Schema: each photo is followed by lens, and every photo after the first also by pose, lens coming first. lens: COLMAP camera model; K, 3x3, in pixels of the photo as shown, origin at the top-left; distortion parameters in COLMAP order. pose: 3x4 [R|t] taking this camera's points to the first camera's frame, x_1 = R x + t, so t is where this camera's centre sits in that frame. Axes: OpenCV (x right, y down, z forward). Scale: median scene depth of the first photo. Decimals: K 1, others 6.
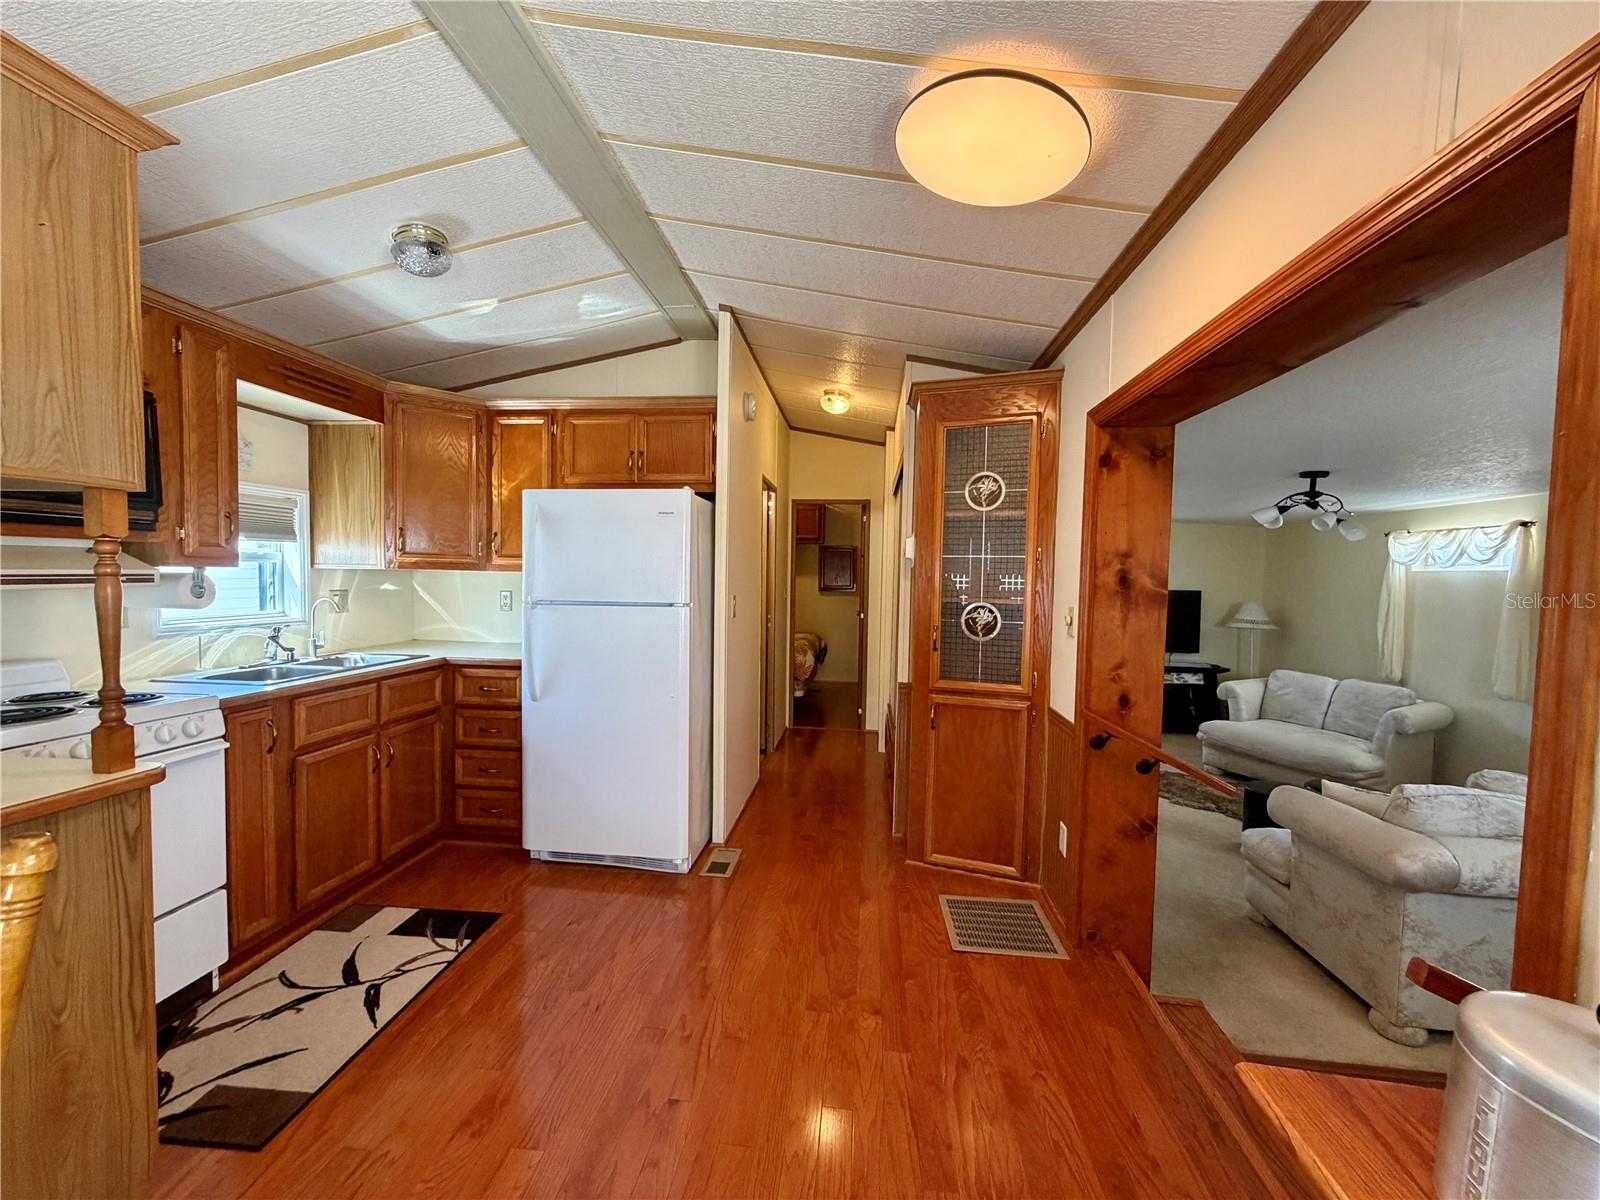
lens RADIAL K [[637.7, 0, 794.8], [0, 637.7, 601.0], [0, 0, 1]] dist [0.000894, -0.000480]
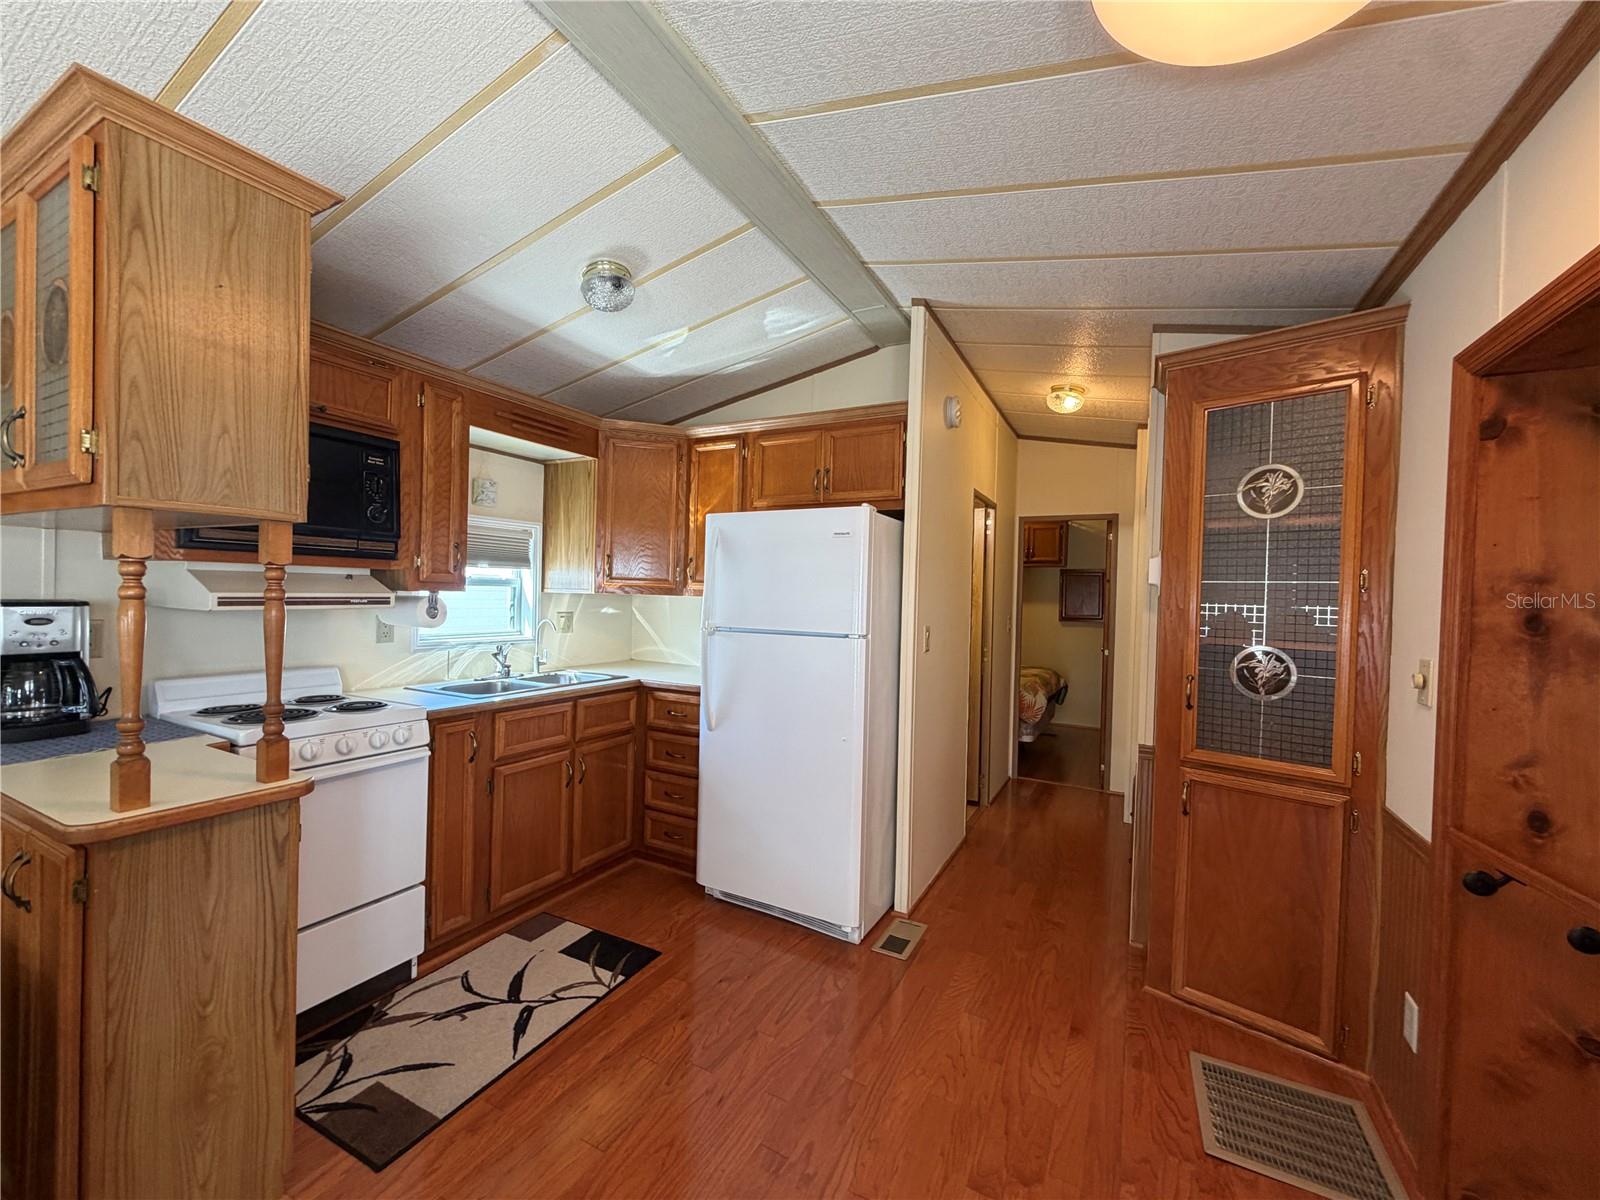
lens RADIAL K [[637.7, 0, 794.8], [0, 637.7, 601.0], [0, 0, 1]] dist [0.000894, -0.000480]
pose [[0.929161, 0.011523, -0.369495, 0.070584], [-0.025842, 0.999094, -0.033826, -0.011062], [0.368770, 0.040978, 0.928617, 0.145445]]
